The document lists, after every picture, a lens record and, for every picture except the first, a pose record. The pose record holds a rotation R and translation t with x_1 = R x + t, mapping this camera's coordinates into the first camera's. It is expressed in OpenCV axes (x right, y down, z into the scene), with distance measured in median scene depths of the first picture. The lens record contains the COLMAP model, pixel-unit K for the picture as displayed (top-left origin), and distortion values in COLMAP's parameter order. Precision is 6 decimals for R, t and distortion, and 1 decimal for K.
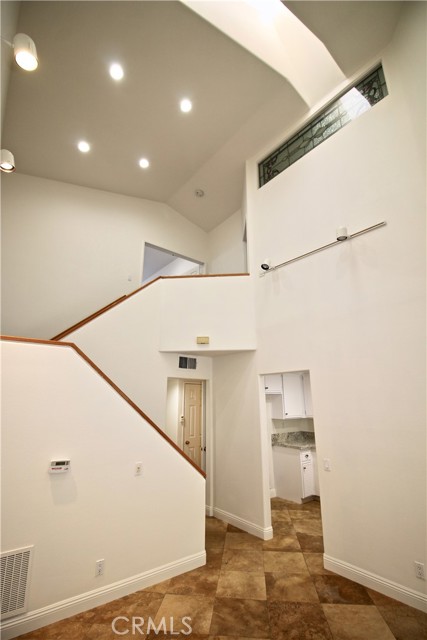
lens RADIAL K [[307.7, 0, 213.5], [0, 307.7, 320.0], [0, 0, 1]] dist [-0.000521, -0.000347]
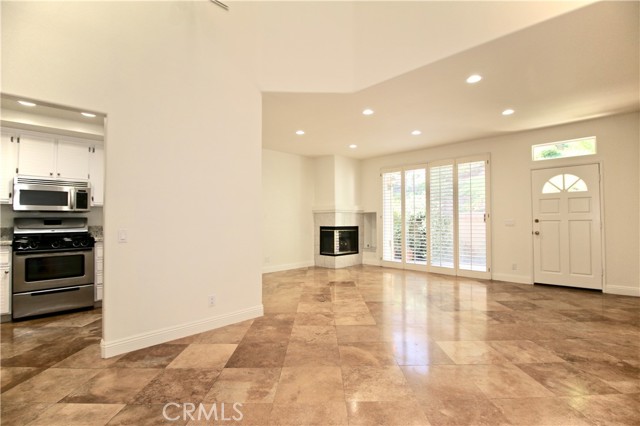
lens RADIAL K [[307.7, 0, 320.0], [0, 307.7, 213.0], [0, 0, 1]] dist [-0.000521, -0.000347]
pose [[-0.097448, 0.027239, 0.994868, -0.567050], [-0.248090, 0.967405, -0.050787, 0.382504], [-0.963823, -0.251766, -0.087514, 0.701377]]
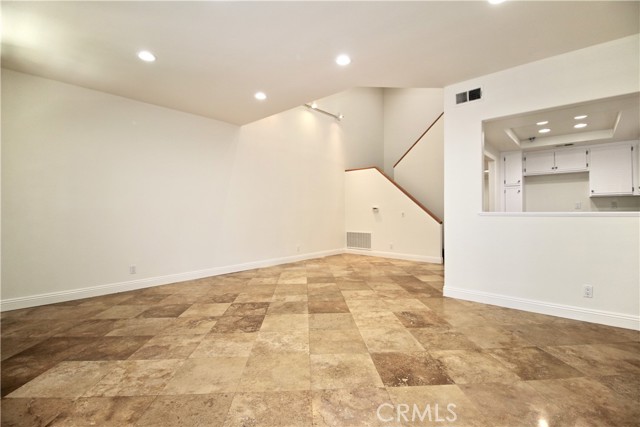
lens RADIAL K [[307.7, 0, 320.0], [0, 307.7, 213.5], [0, 0, 1]] dist [-0.000521, -0.000347]
pose [[0.153972, 0.009529, -0.988029, 2.116564], [0.251926, 0.966526, 0.048581, 0.216438], [0.955419, -0.256390, 0.146418, 0.050210]]
